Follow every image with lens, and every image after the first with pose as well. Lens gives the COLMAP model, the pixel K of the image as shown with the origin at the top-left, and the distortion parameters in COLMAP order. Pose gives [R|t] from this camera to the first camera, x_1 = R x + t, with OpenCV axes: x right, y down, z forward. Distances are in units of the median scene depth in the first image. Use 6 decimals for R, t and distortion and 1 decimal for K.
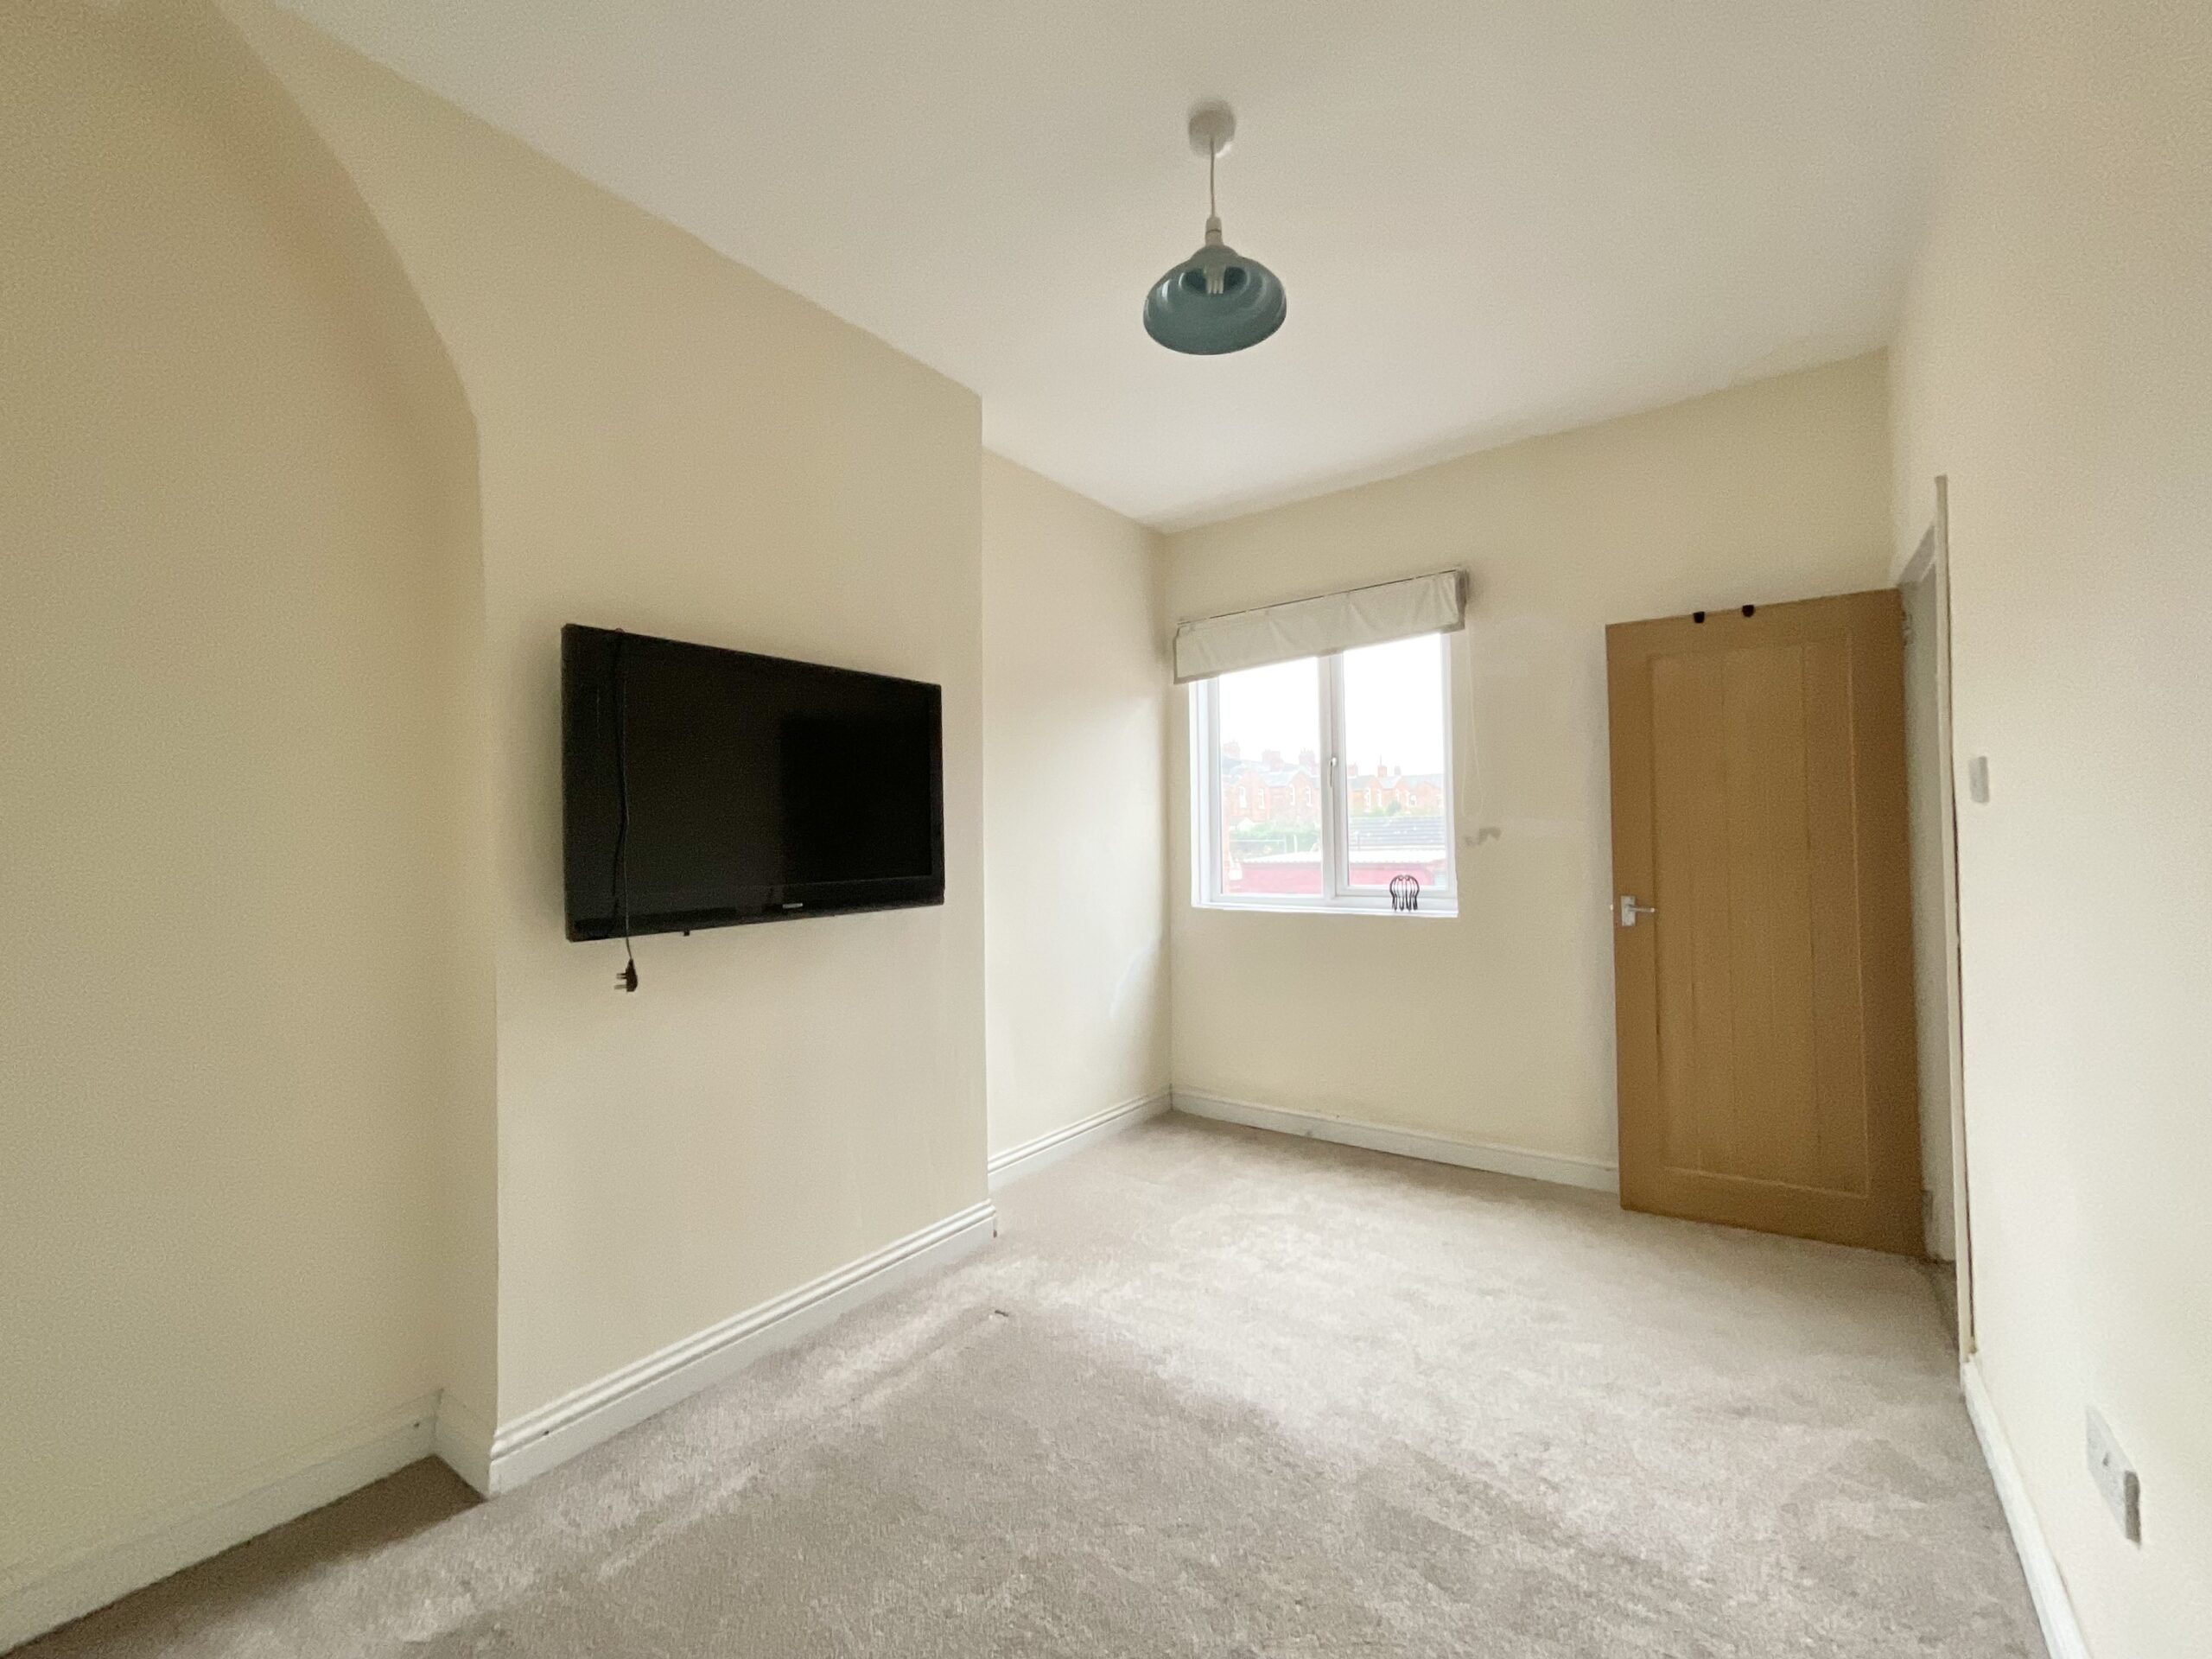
lens RADIAL K [[893.3, 0, 1118.5], [0, 893.3, 830.6], [0, 0, 1]] dist [-0.011202, -0.000115]
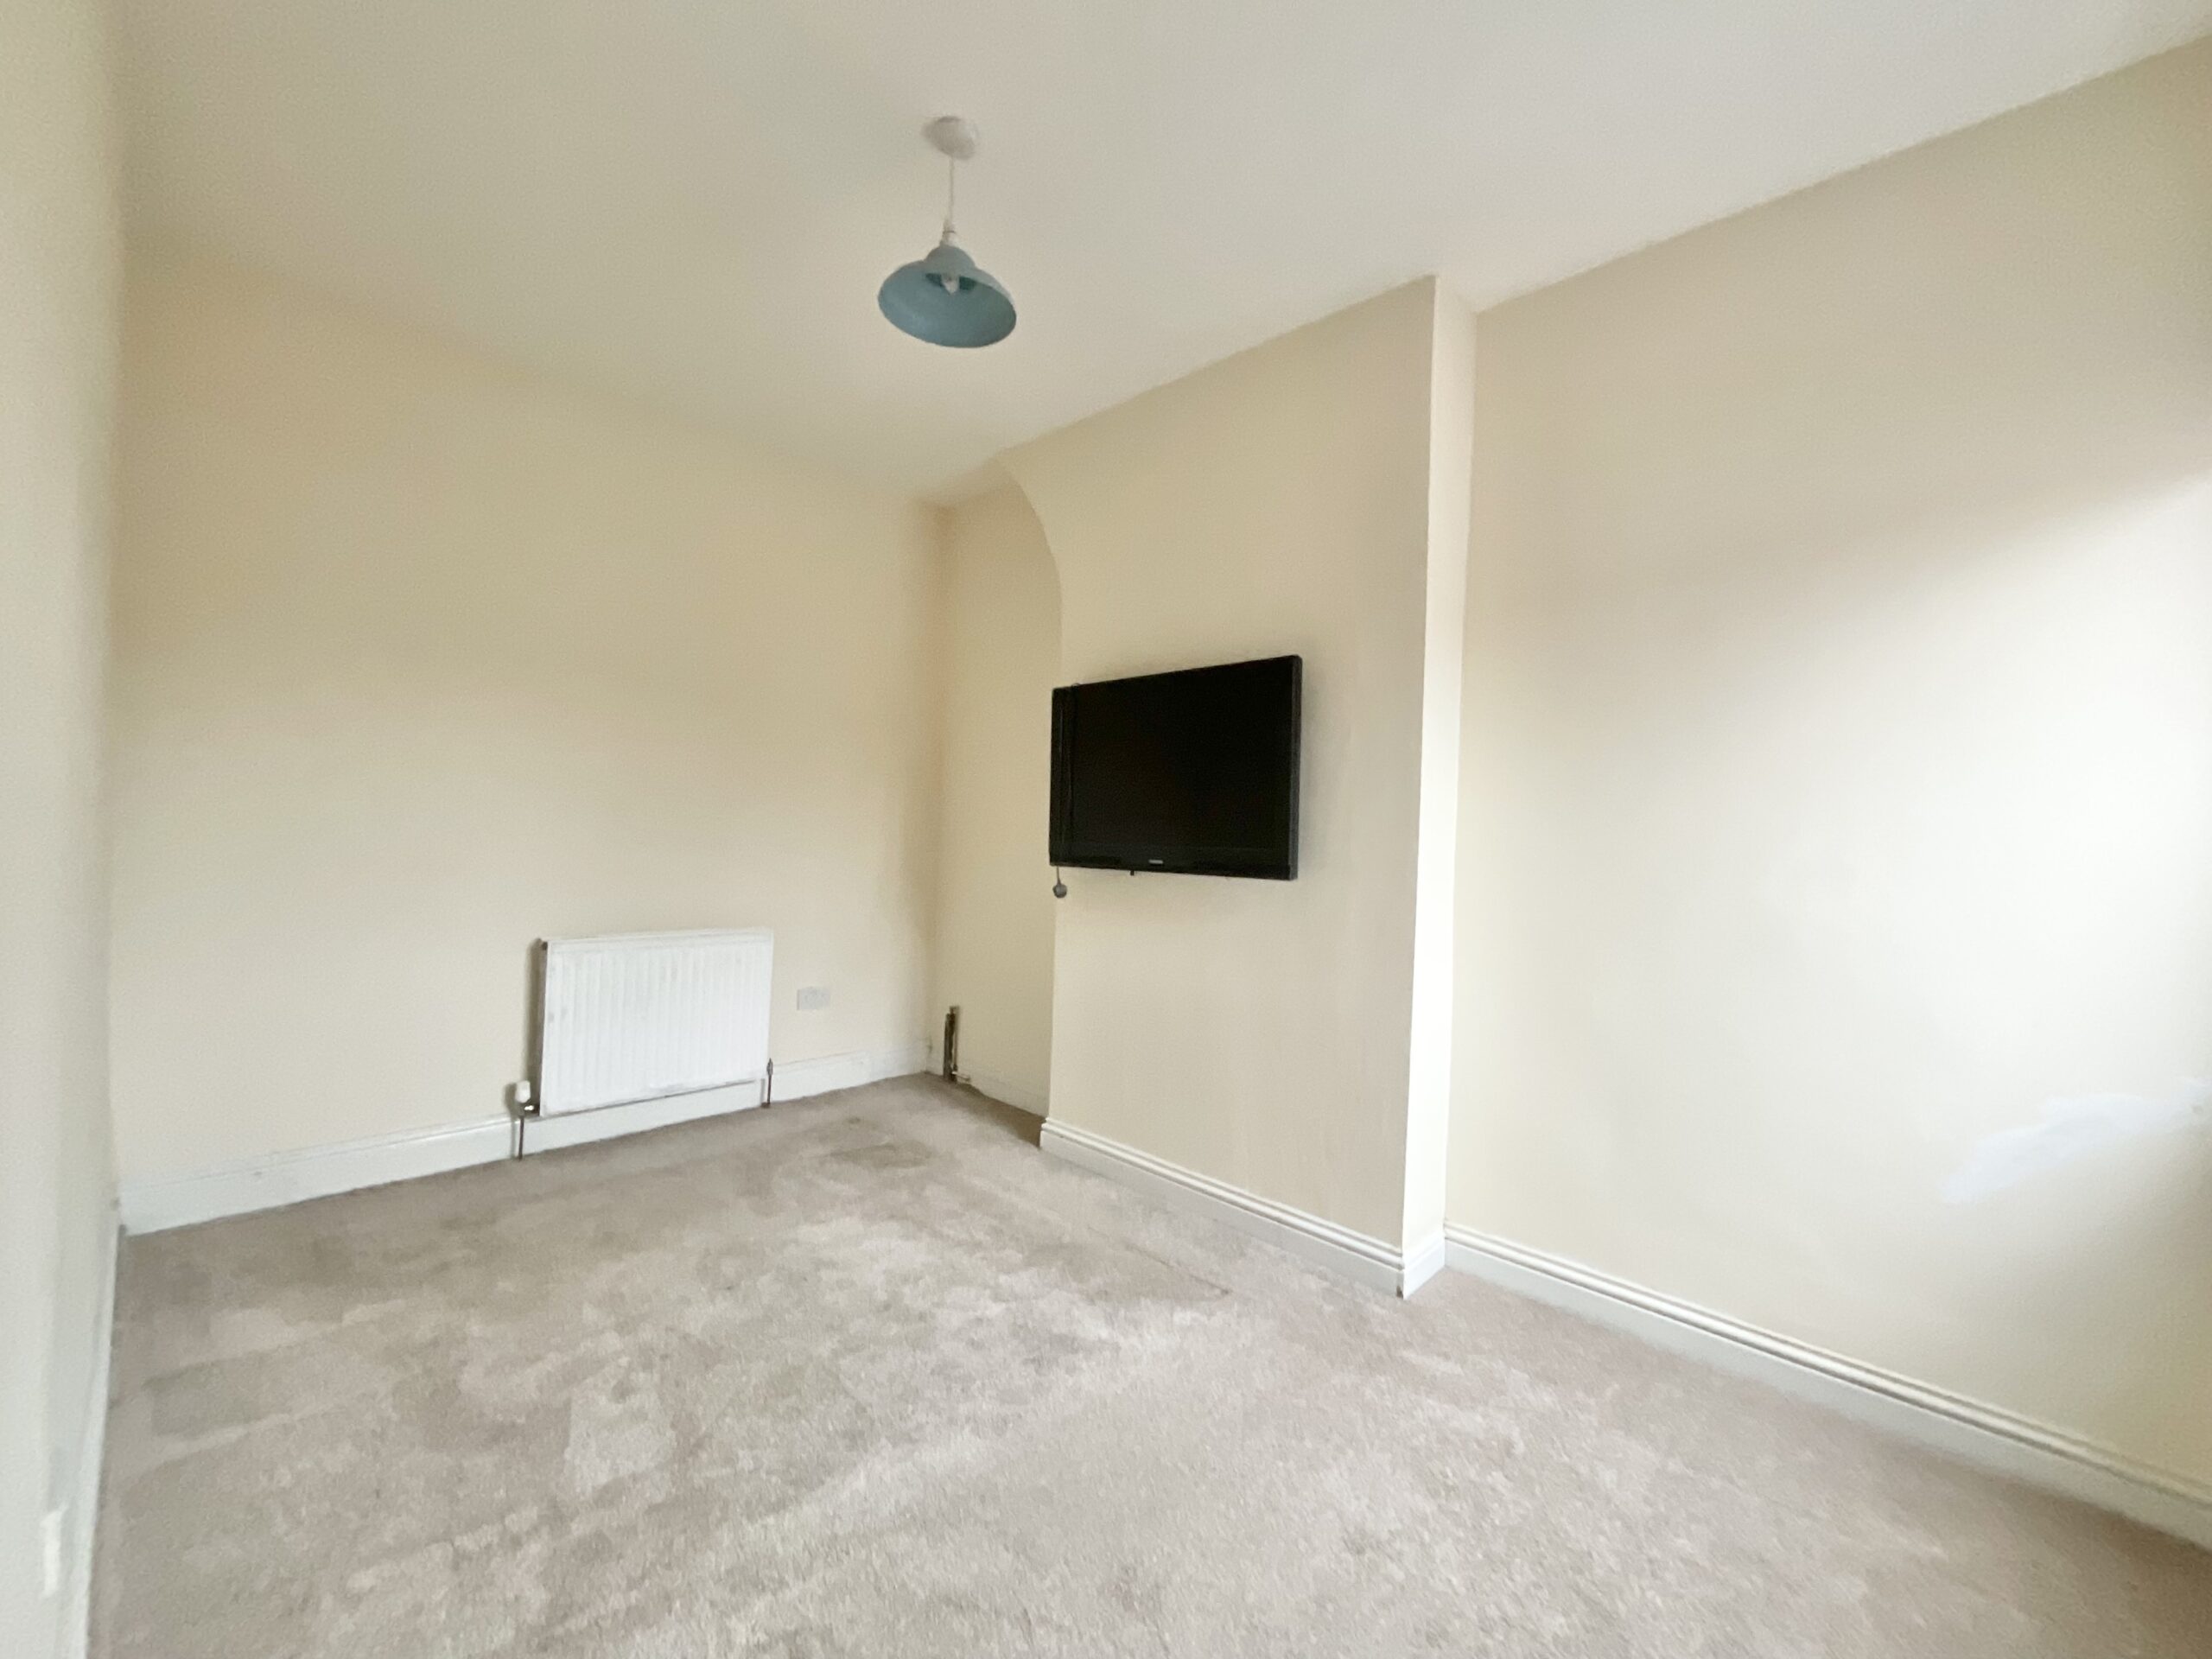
lens RADIAL K [[893.3, 0, 1115.5], [0, 893.3, 824.1], [0, 0, 1]] dist [-0.011202, -0.000115]
pose [[-0.138956, 0.015580, -0.990176, 1.002395], [-0.014546, 0.999736, 0.017772, 0.008252], [0.990192, 0.016872, -0.138693, 1.192571]]
